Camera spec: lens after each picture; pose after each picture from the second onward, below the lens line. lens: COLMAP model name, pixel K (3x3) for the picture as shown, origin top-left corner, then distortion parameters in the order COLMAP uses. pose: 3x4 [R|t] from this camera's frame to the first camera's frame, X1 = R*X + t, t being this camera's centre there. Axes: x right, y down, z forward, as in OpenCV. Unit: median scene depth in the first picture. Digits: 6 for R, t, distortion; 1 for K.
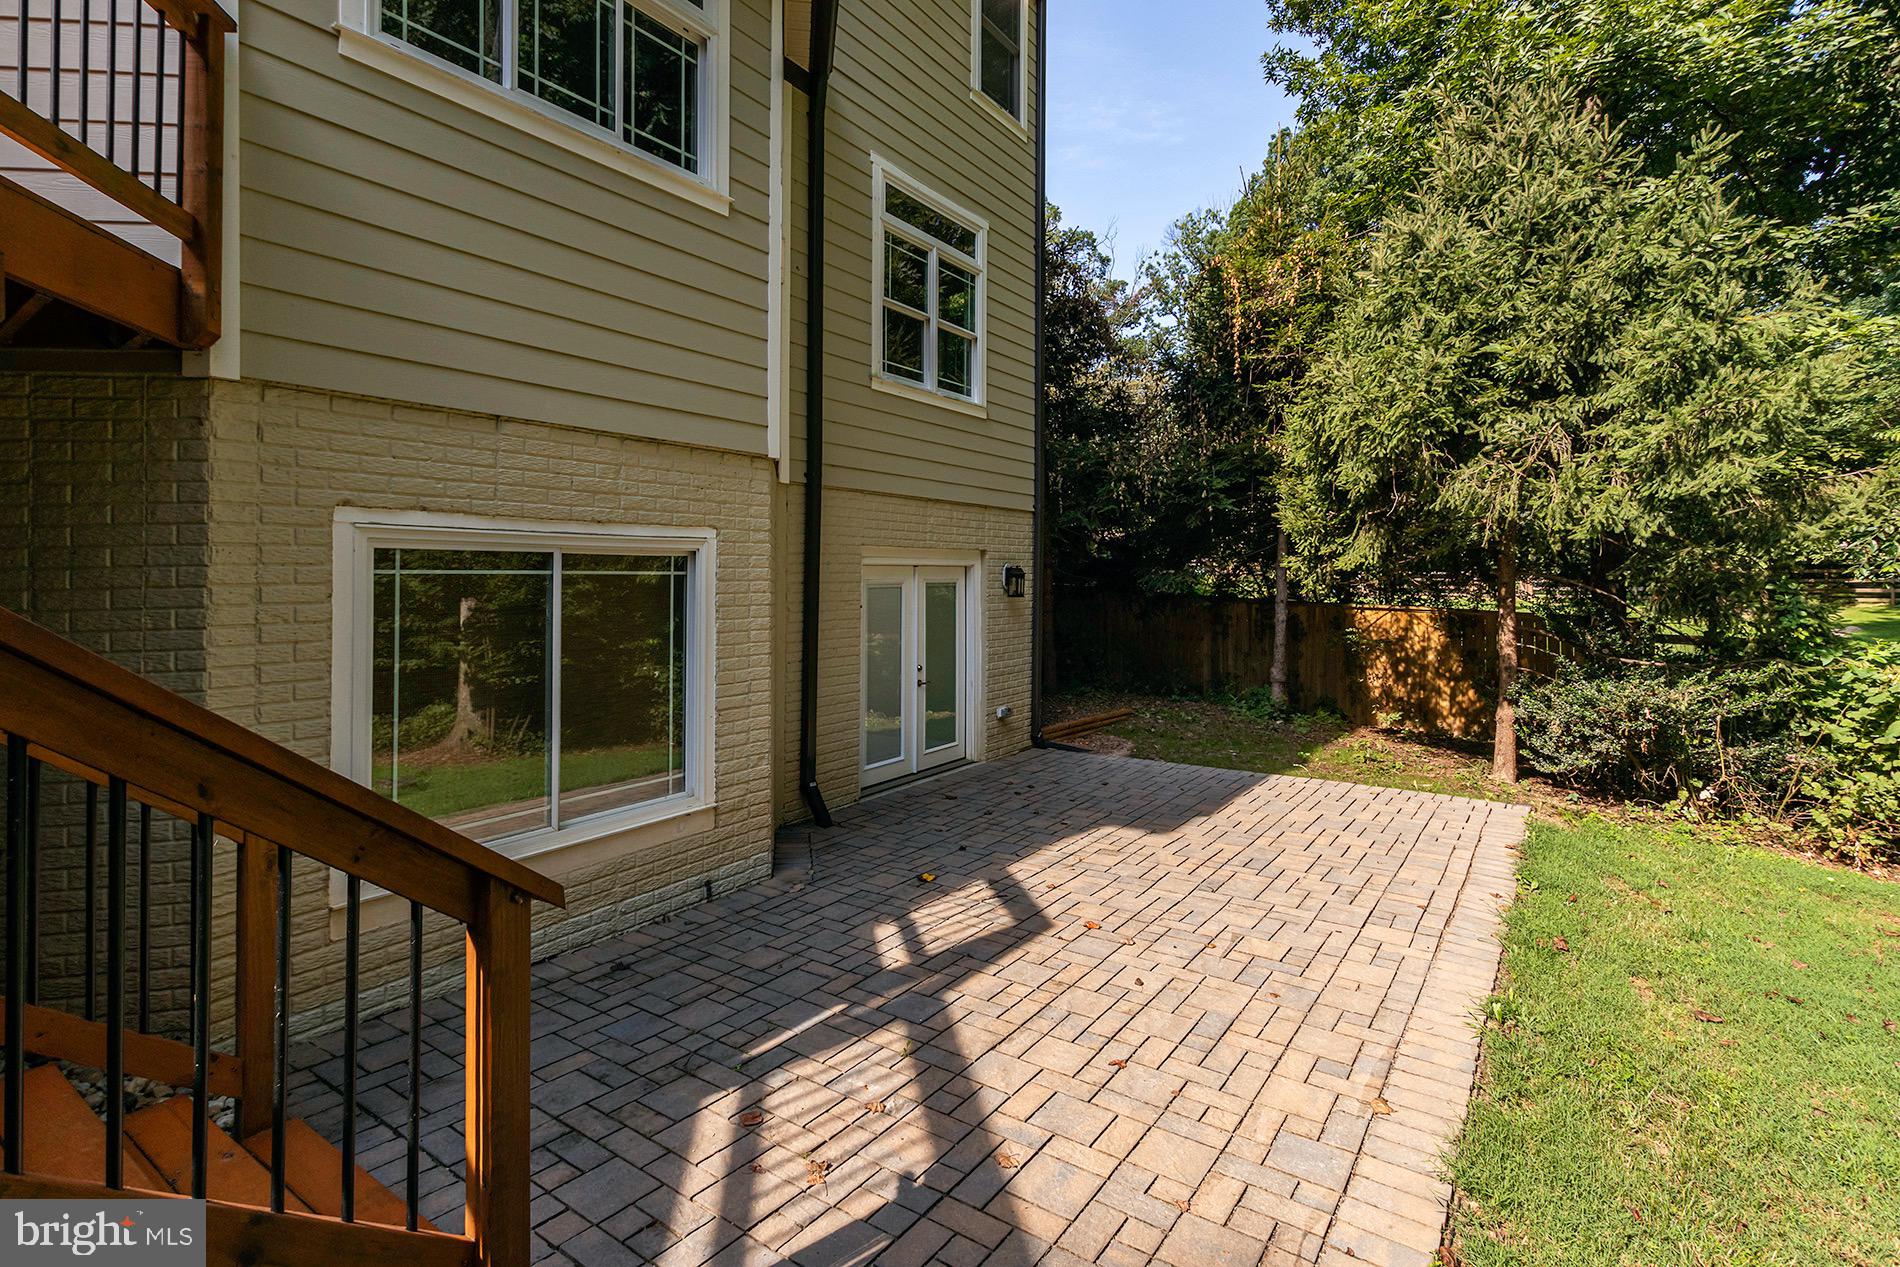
lens RADIAL K [[892.5, 0, 942.2], [0, 892.5, 572.7], [0, 0, 1]] dist [0.004535, 0.000980]
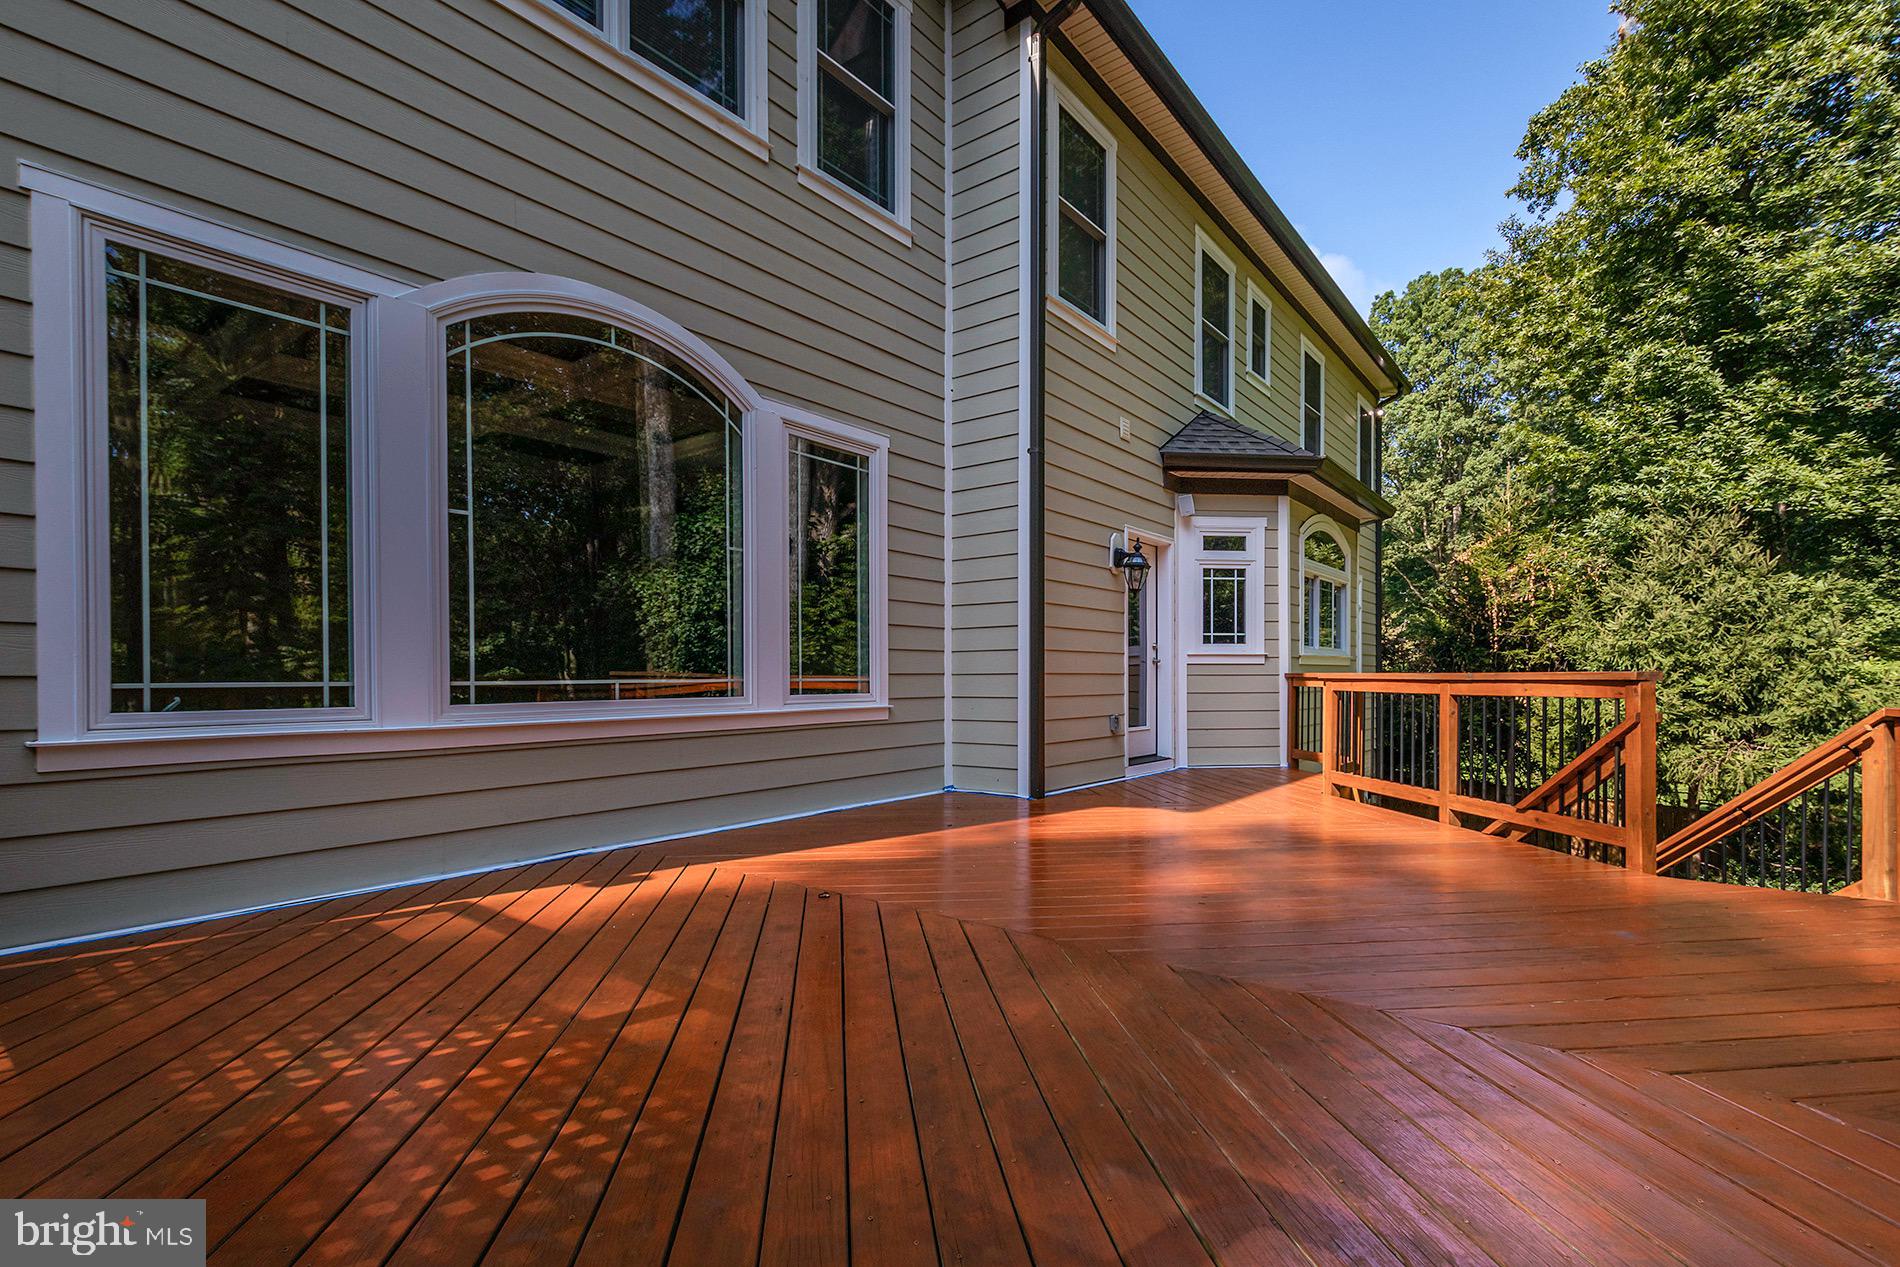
lens RADIAL K [[892.5, 0, 959.7], [0, 892.5, 683.0], [0, 0, 1]] dist [0.004535, 0.000980]
pose [[0.999673, 0.001425, -0.025536, -0.783058], [-0.000922, 0.999805, 0.019716, -0.285123], [0.025559, -0.019686, 0.999479, -0.785573]]
